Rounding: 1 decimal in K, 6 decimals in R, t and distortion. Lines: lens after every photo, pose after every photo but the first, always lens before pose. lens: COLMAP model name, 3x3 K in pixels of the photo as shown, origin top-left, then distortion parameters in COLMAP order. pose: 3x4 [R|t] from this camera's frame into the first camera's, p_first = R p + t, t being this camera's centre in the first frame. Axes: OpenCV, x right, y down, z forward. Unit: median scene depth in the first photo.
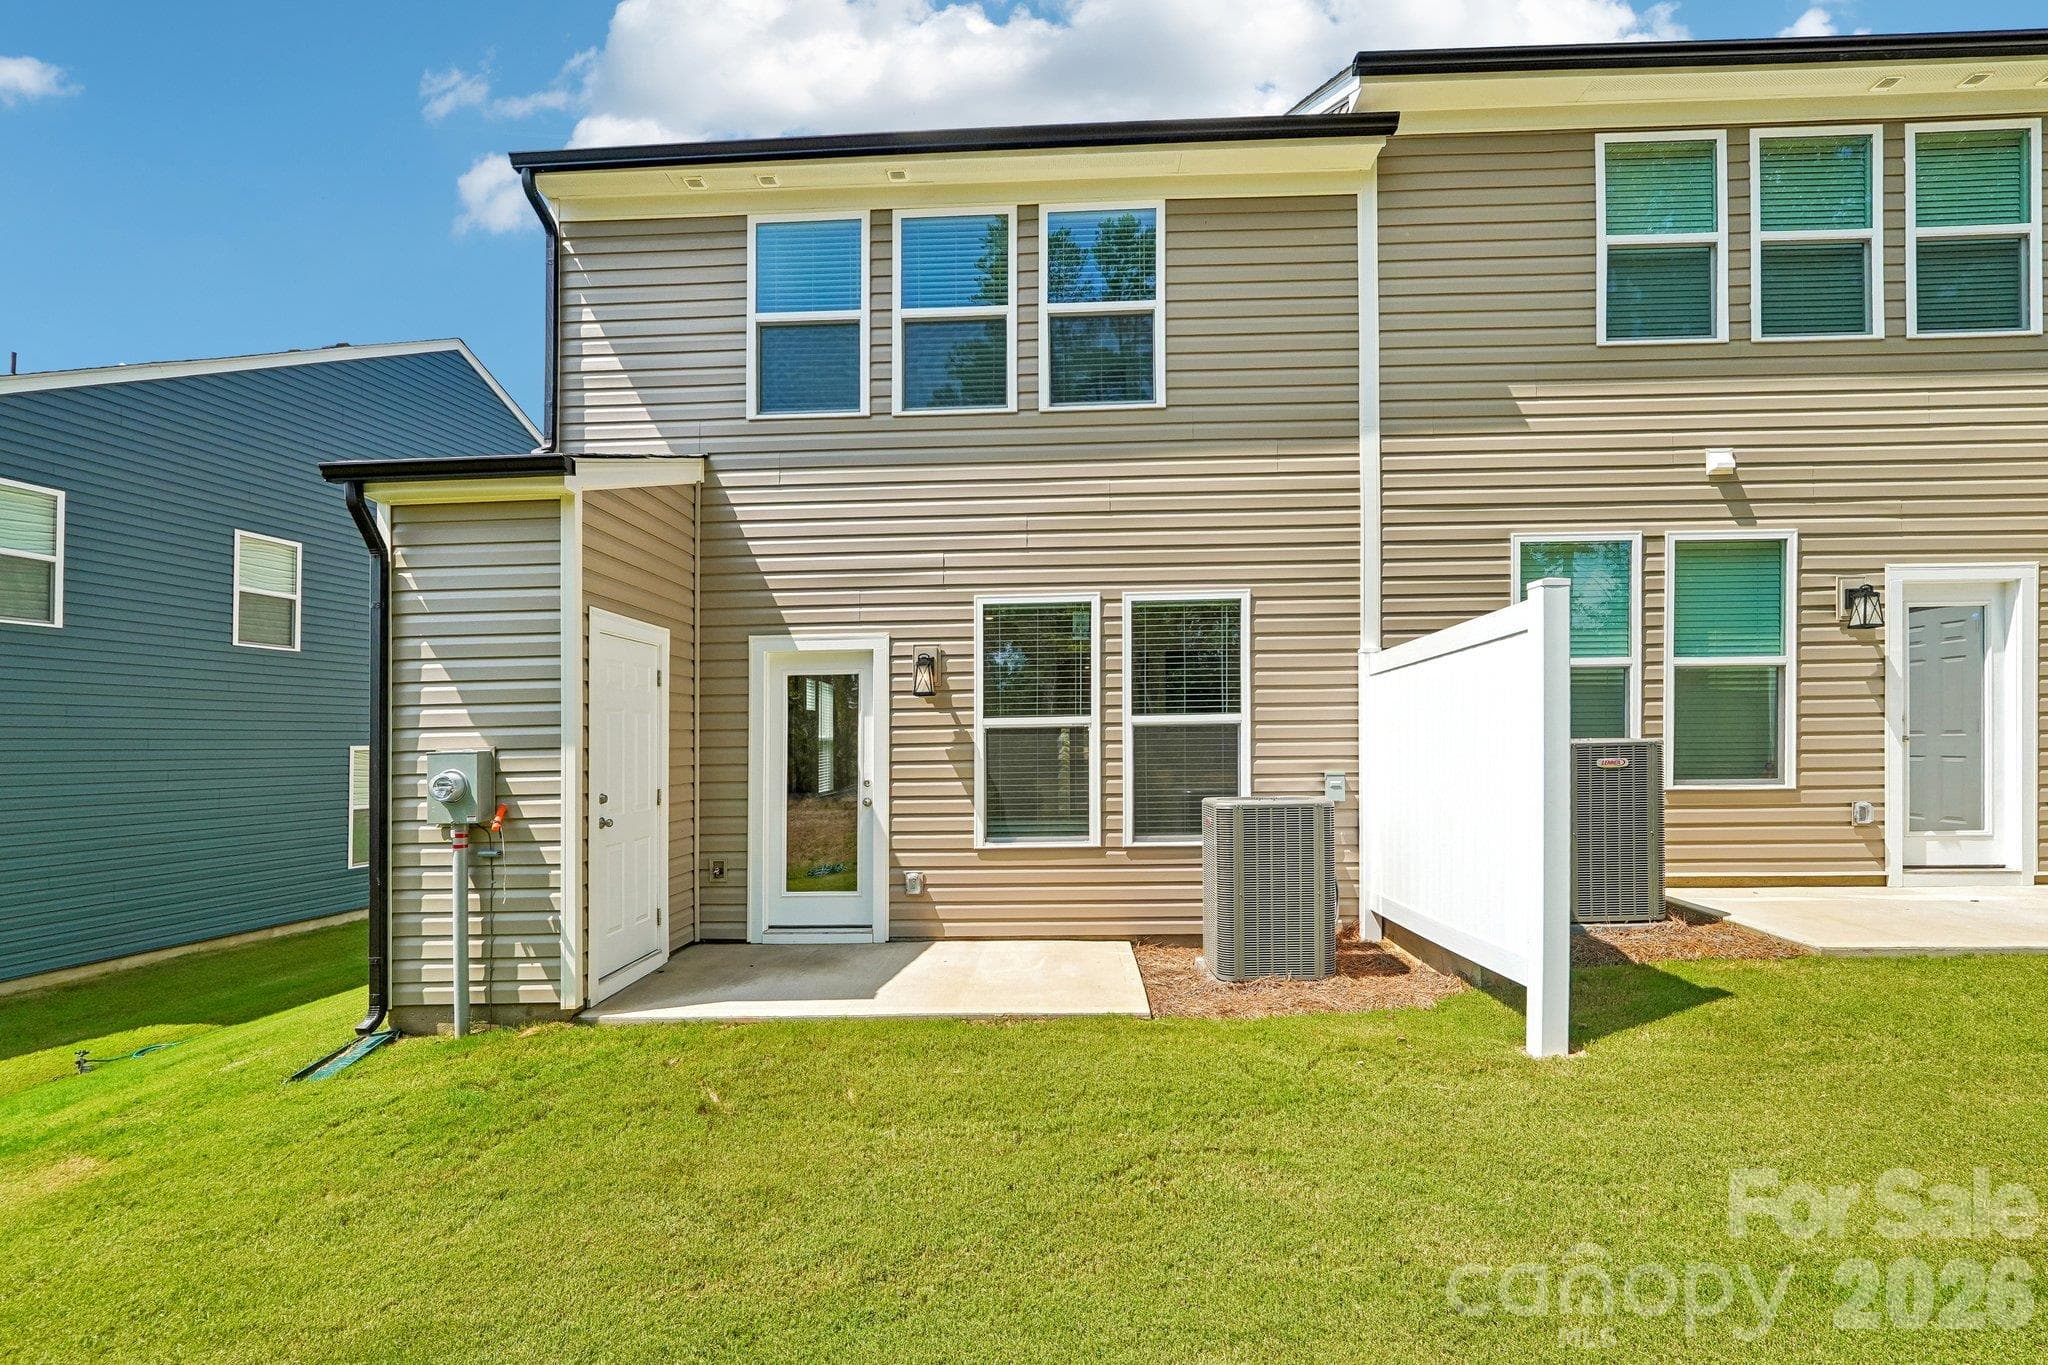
lens RADIAL K [[966.7, 0, 1057.9], [0, 966.7, 690.7], [0, 0, 1]] dist [0.001725, -0.000085]
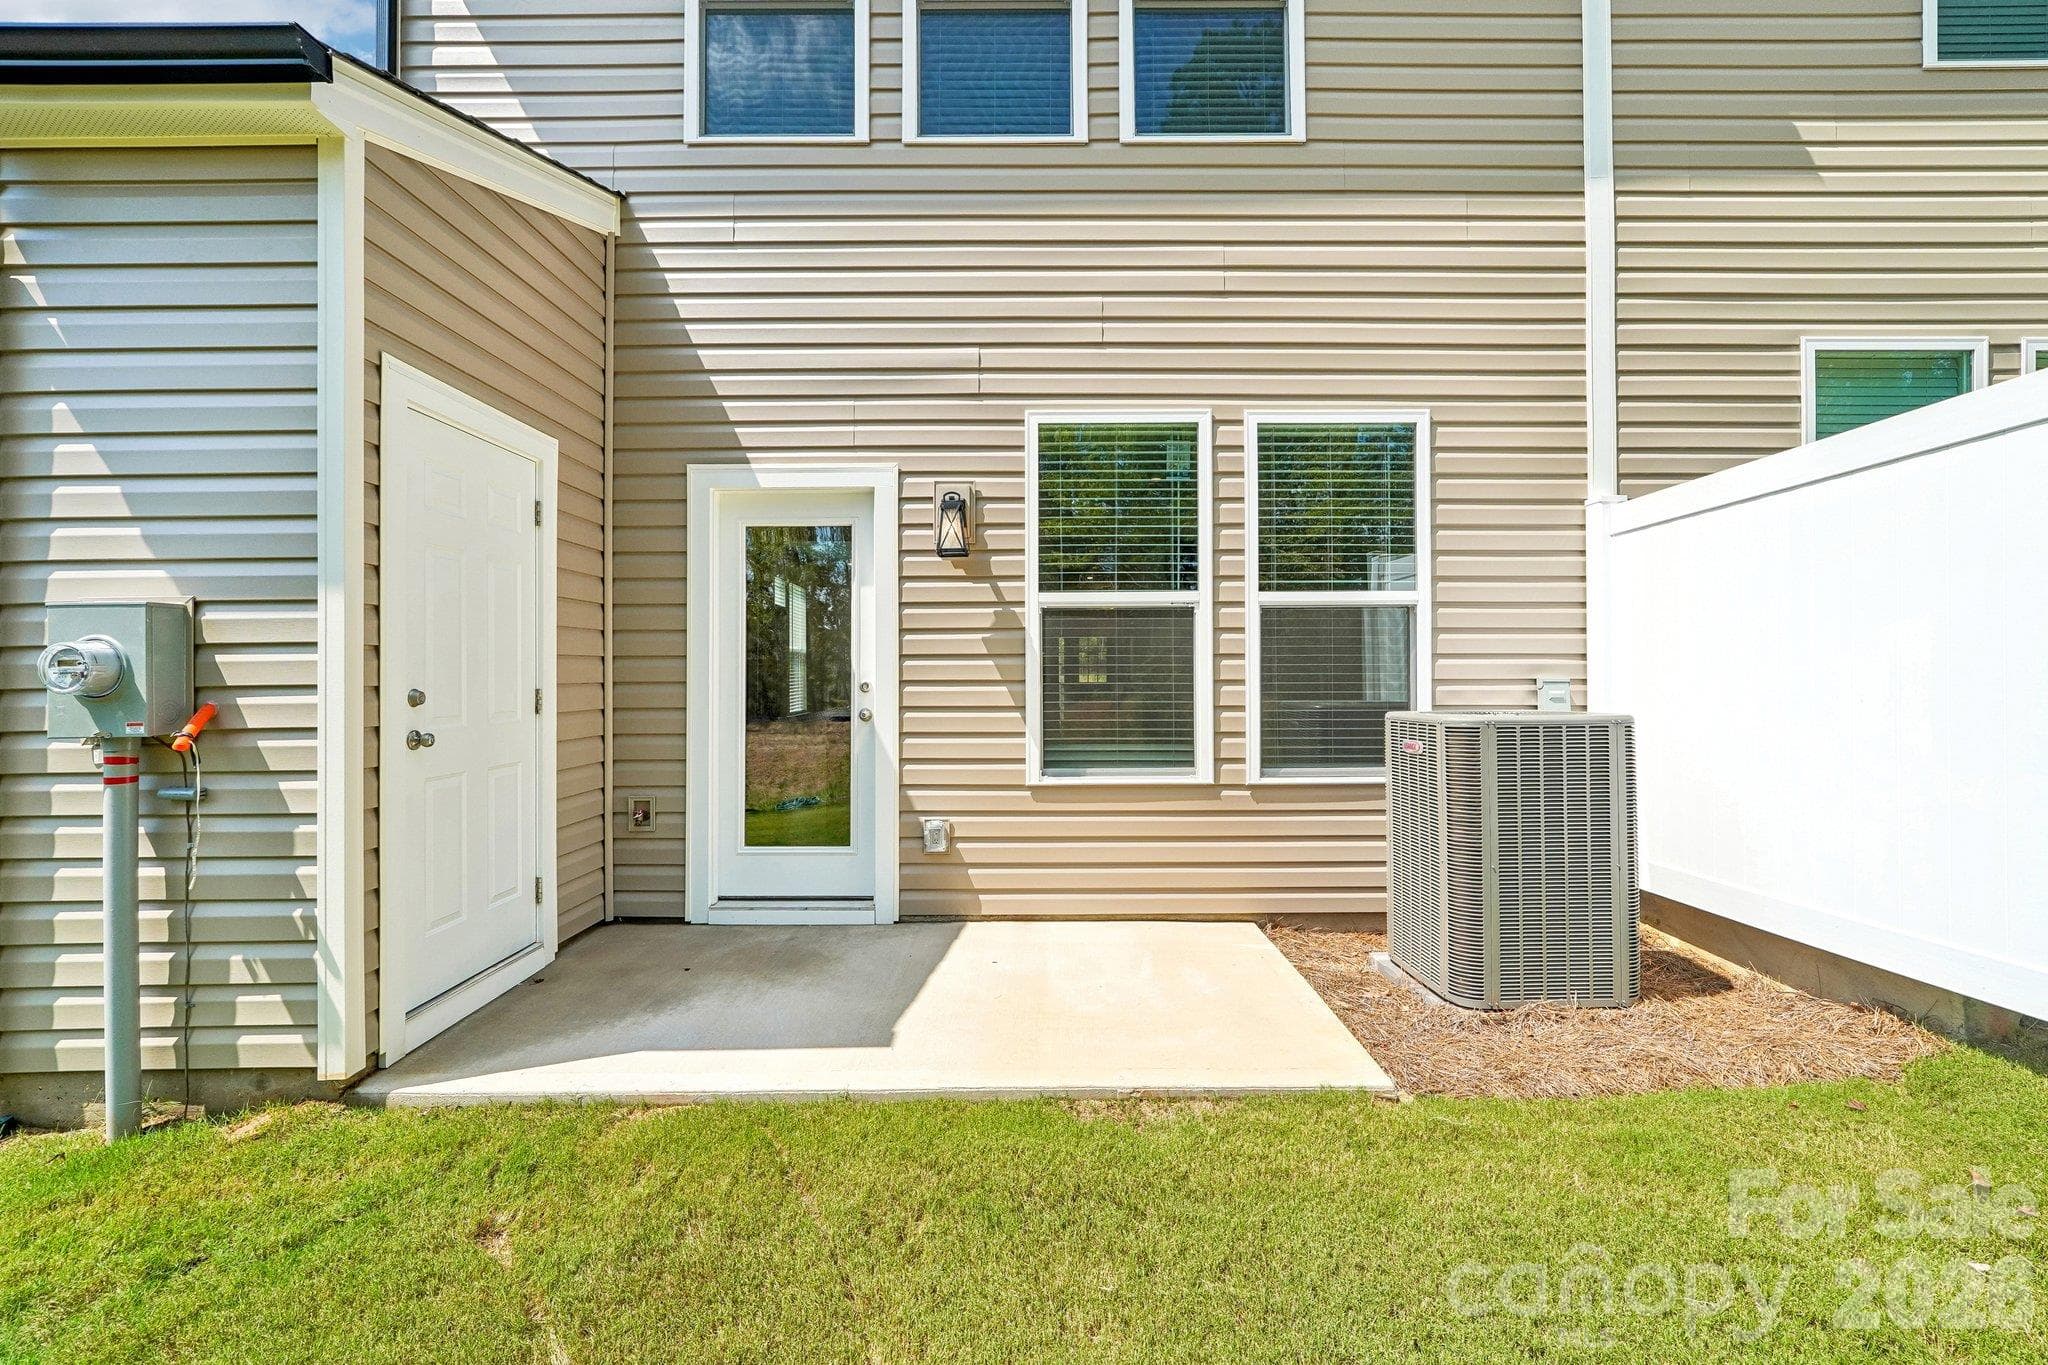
lens RADIAL K [[890.0, 0, 1029.4], [0, 890.0, 671.9], [0, 0, 1]] dist [-0.009458, 0.010871]
pose [[0.999653, 0.011145, 0.023878, -0.100382], [-0.012249, 0.998840, 0.046578, 0.056335], [-0.023331, -0.046855, 0.998629, 0.389538]]
